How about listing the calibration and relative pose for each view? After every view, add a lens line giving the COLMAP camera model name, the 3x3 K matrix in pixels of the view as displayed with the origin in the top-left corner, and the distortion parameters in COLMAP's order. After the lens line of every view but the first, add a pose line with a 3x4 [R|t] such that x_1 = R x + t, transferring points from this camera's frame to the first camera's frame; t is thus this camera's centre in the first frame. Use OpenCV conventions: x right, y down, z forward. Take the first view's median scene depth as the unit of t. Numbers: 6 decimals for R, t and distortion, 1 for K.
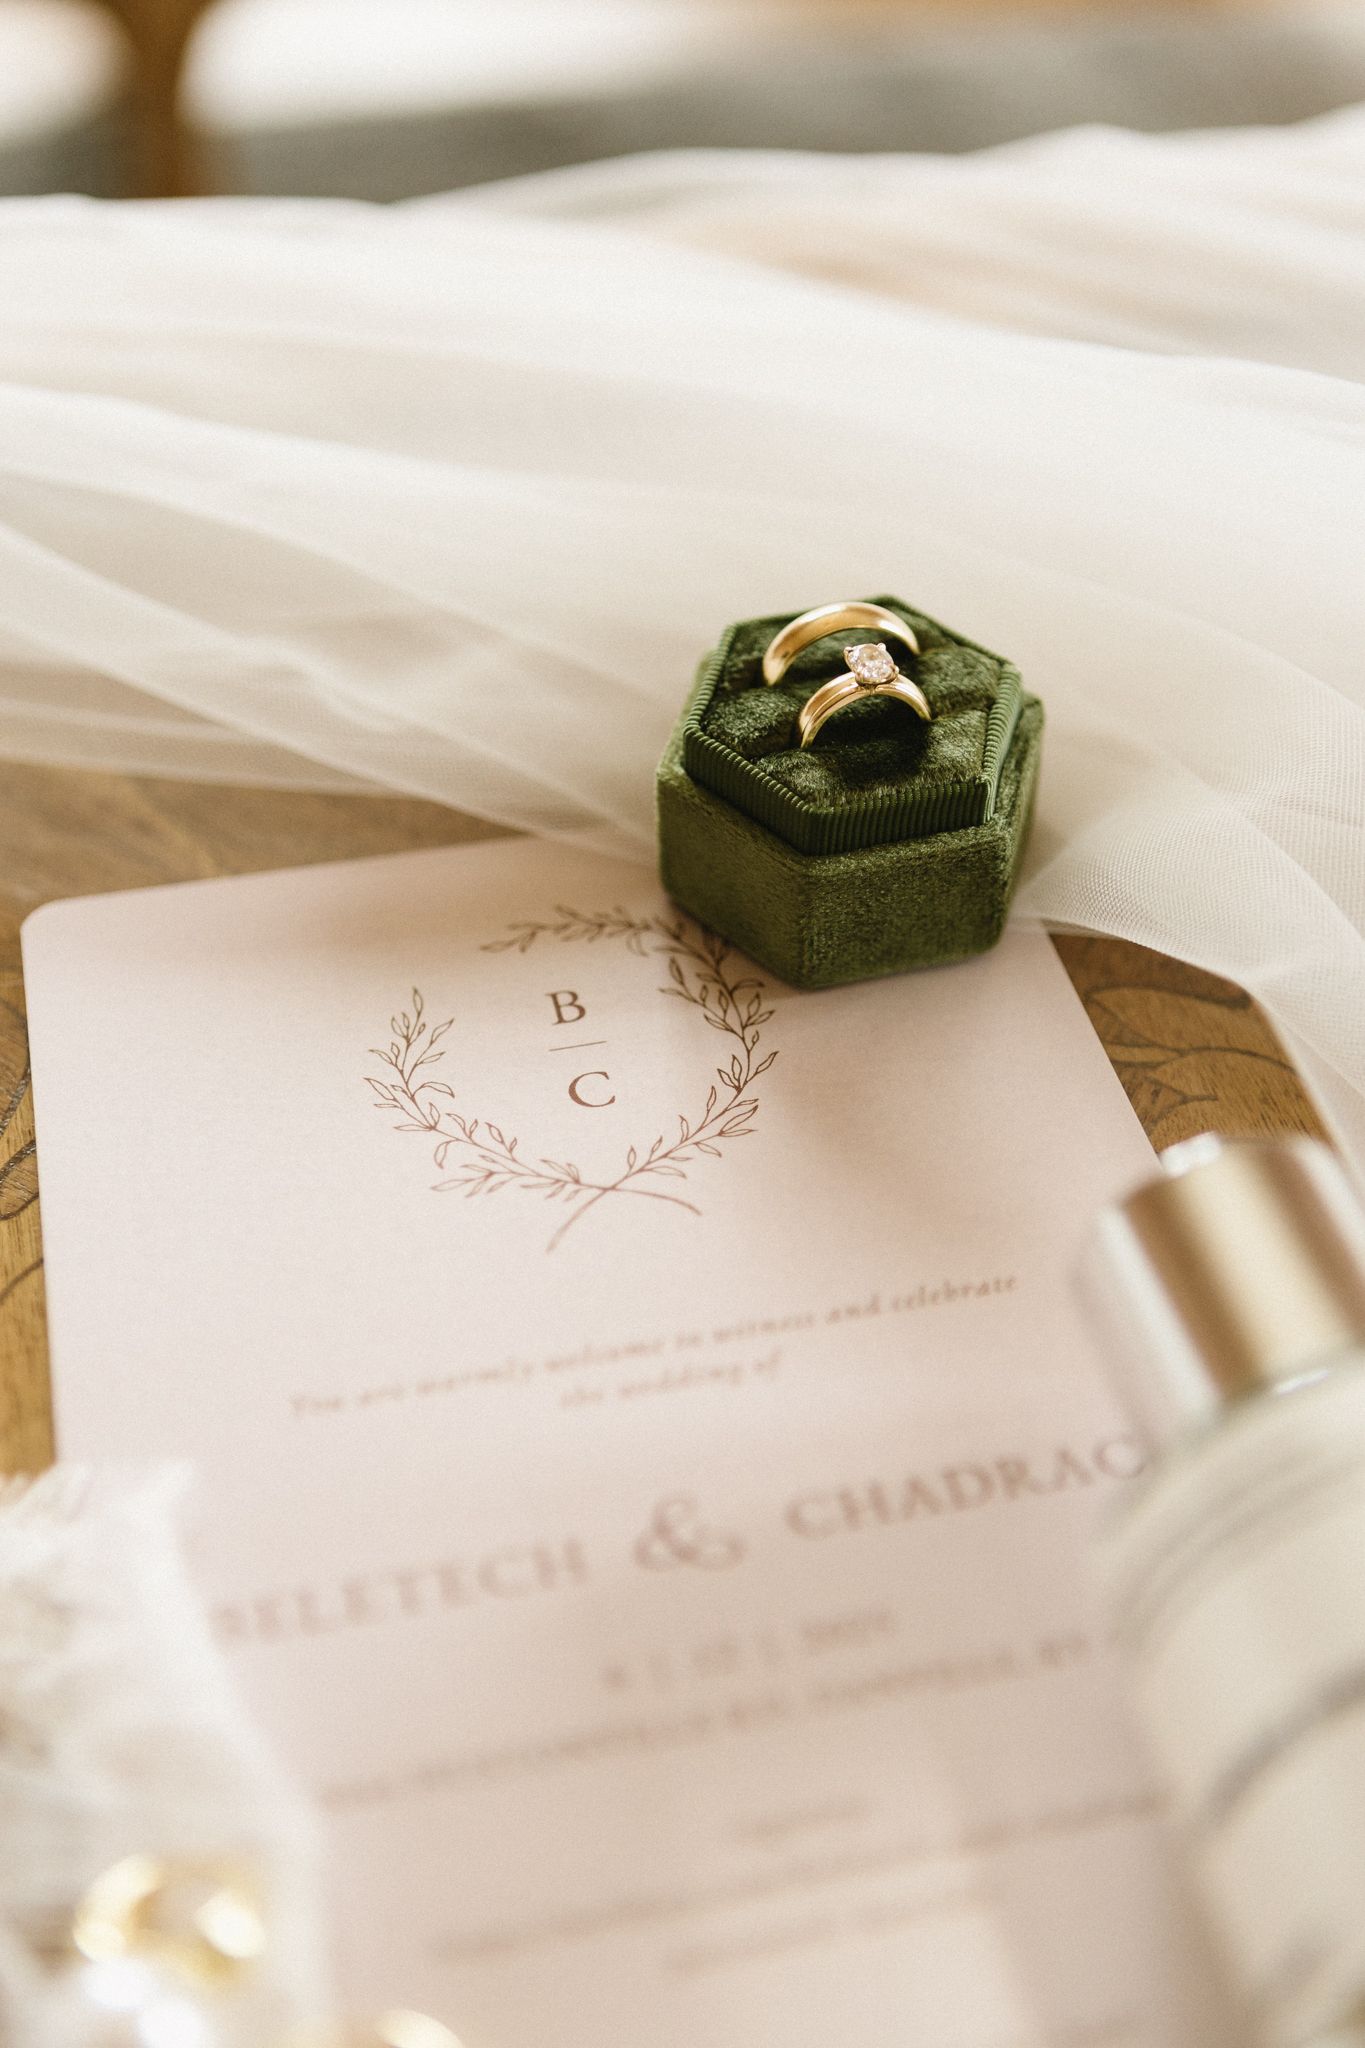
lens RADIAL K [[2632.7, 0, 686.0], [0, 2632.7, 1024.0], [0, 0, 1]] dist [0.025198, 0.000000]
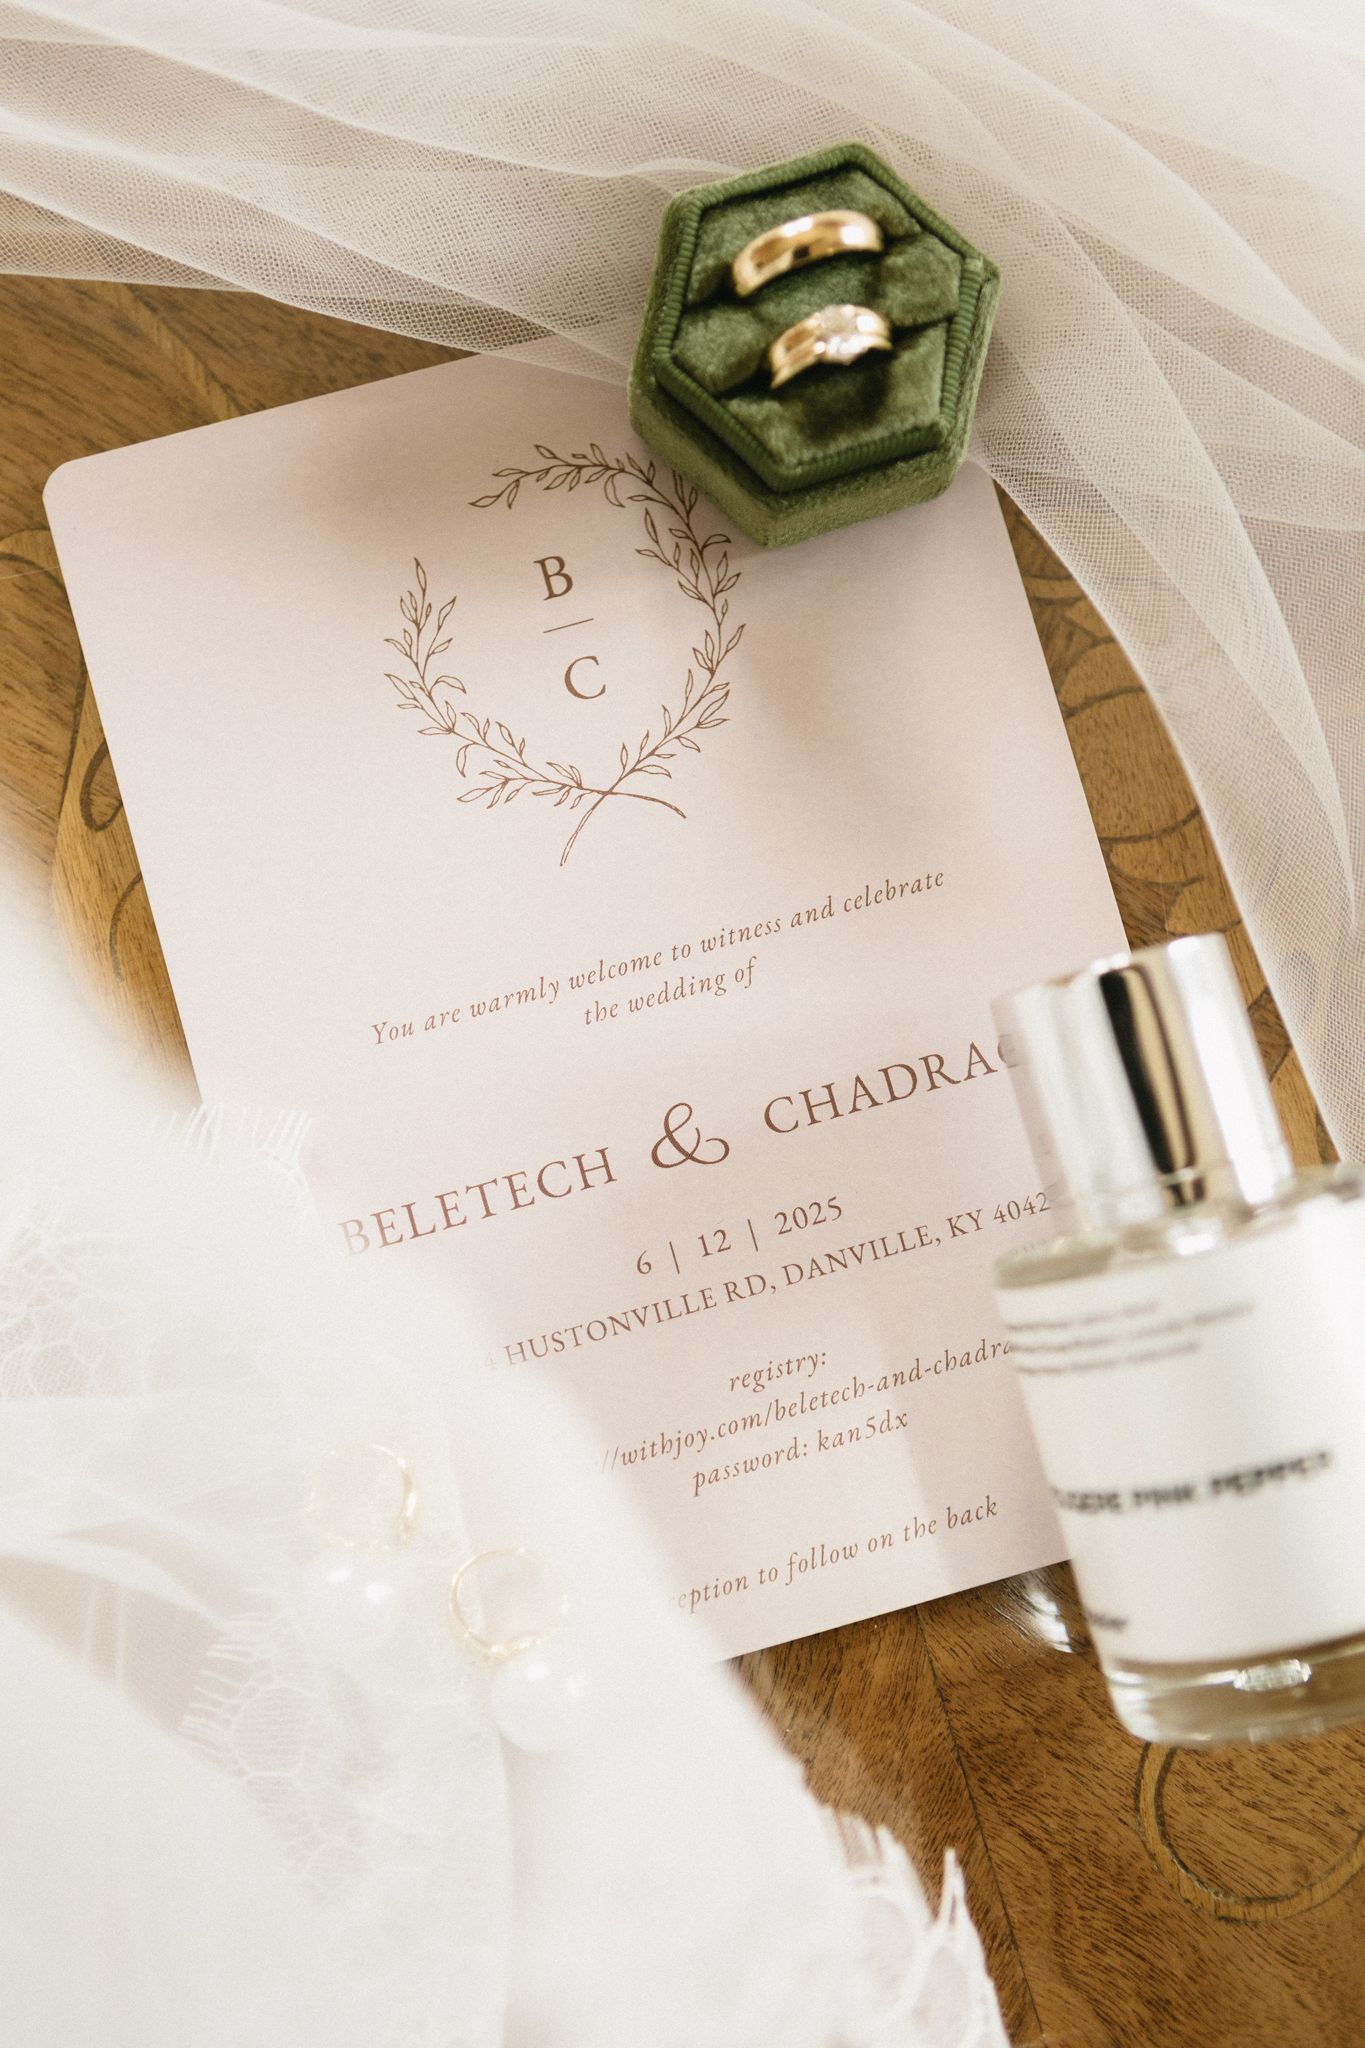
lens RADIAL K [[2252.8, 0, 682.4], [0, 2252.8, 1010.3], [0, 0, 1]] dist [-0.022729, 0.000000]
pose [[0.998470, -0.042989, 0.034791, -0.034270], [0.008571, 0.741782, 0.670586, -0.536702], [-0.054635, -0.669262, 0.741015, 0.175336]]
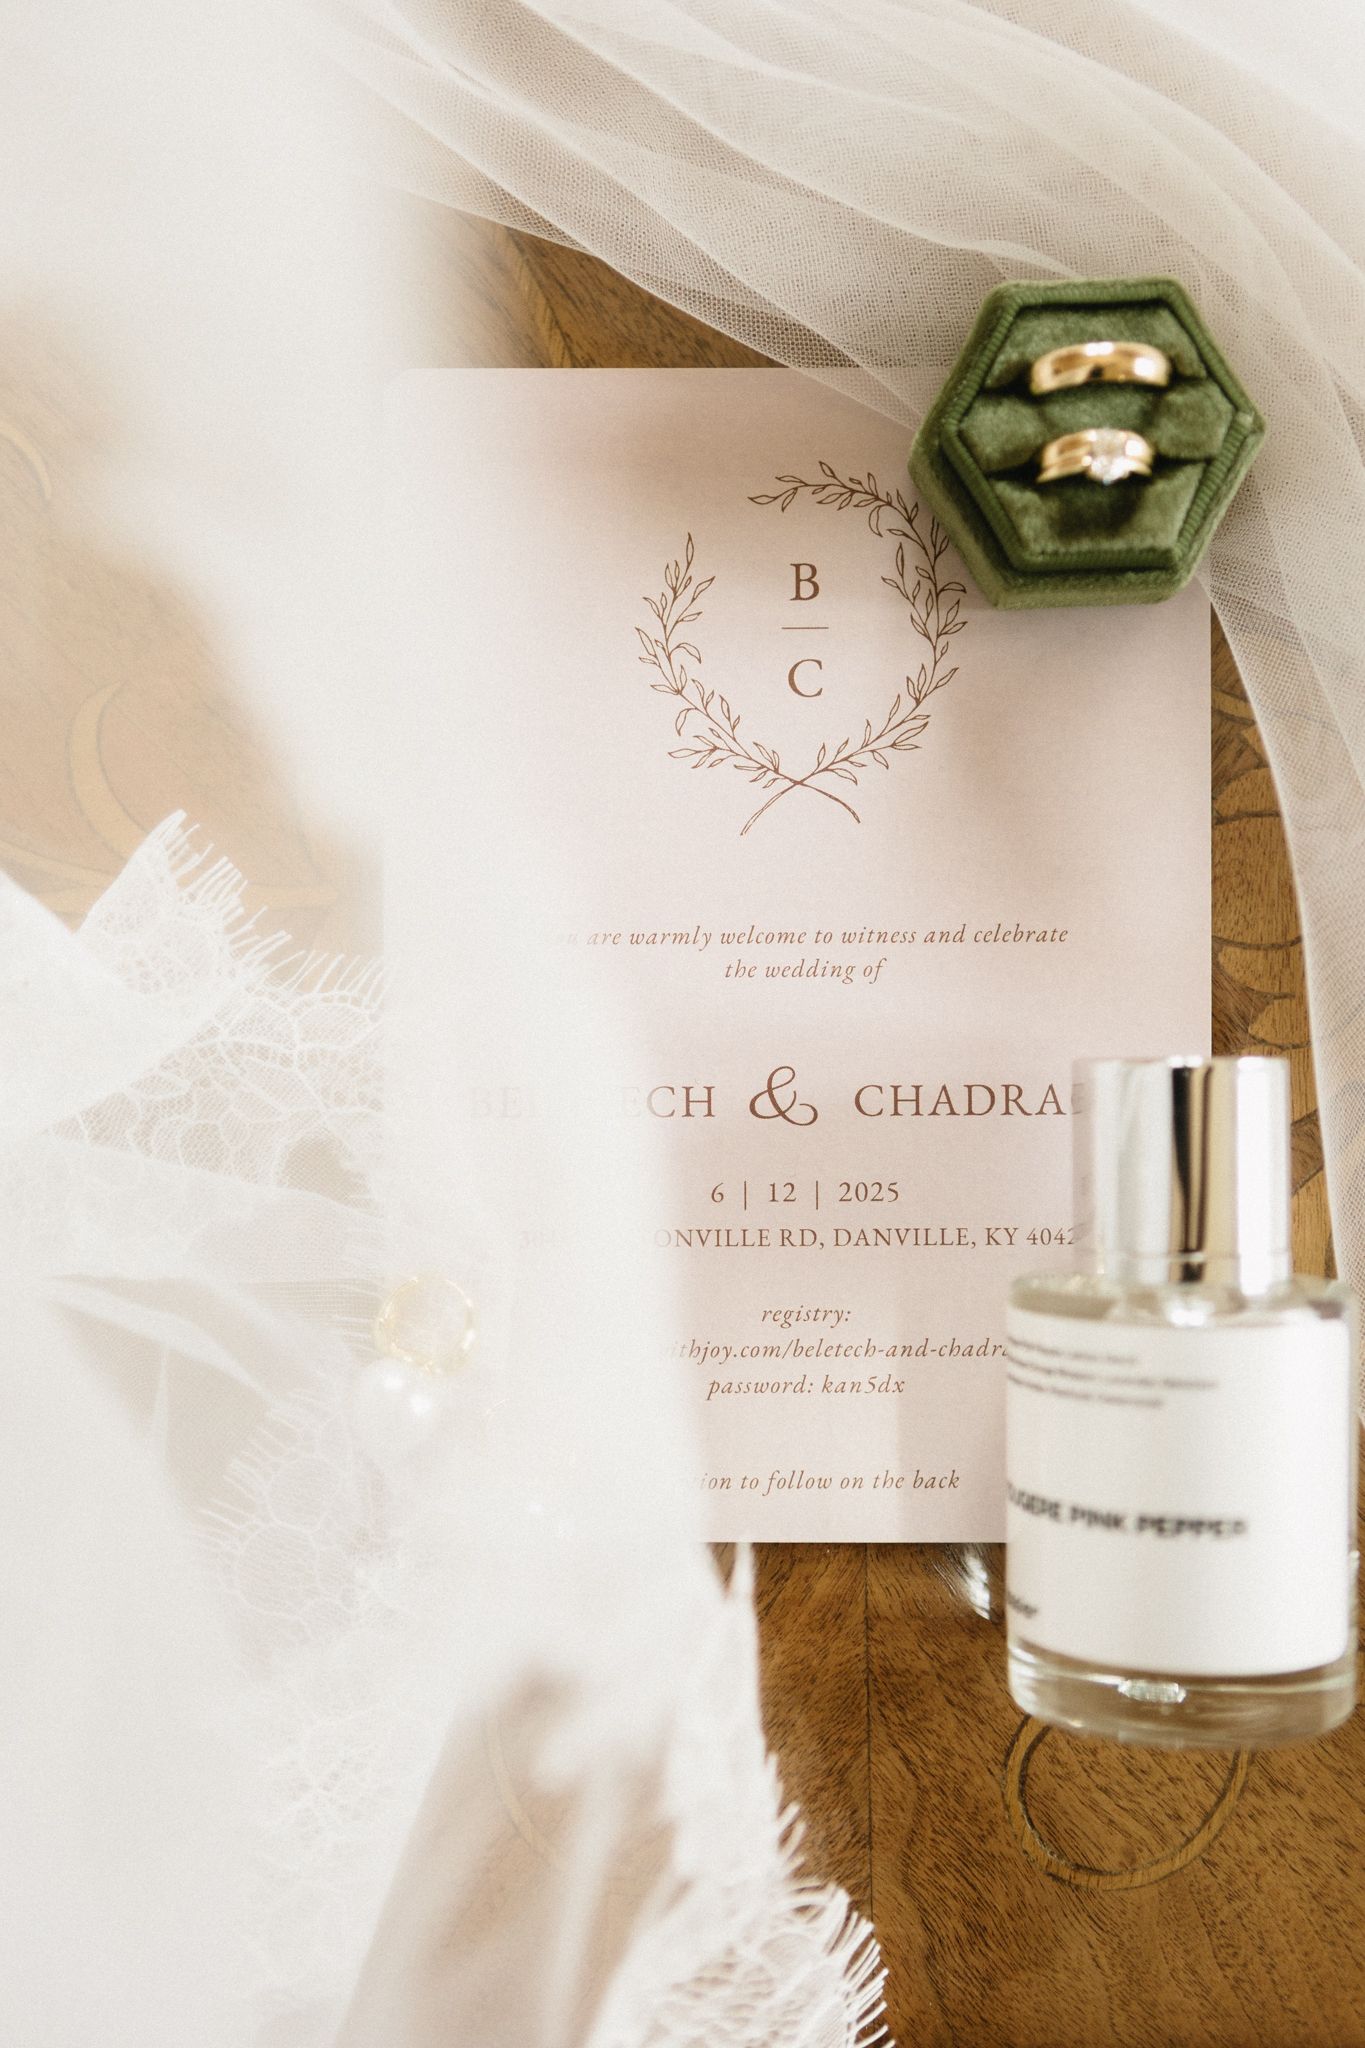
lens RADIAL K [[2252.8, 0, 687.7], [0, 2252.8, 1012.7], [0, 0, 1]] dist [-0.022729, 0.000000]
pose [[0.974381, 0.224767, -0.007840, -0.047752], [-0.149995, 0.675422, 0.722016, -0.662739], [0.167580, -0.702343, 0.691832, 0.116422]]
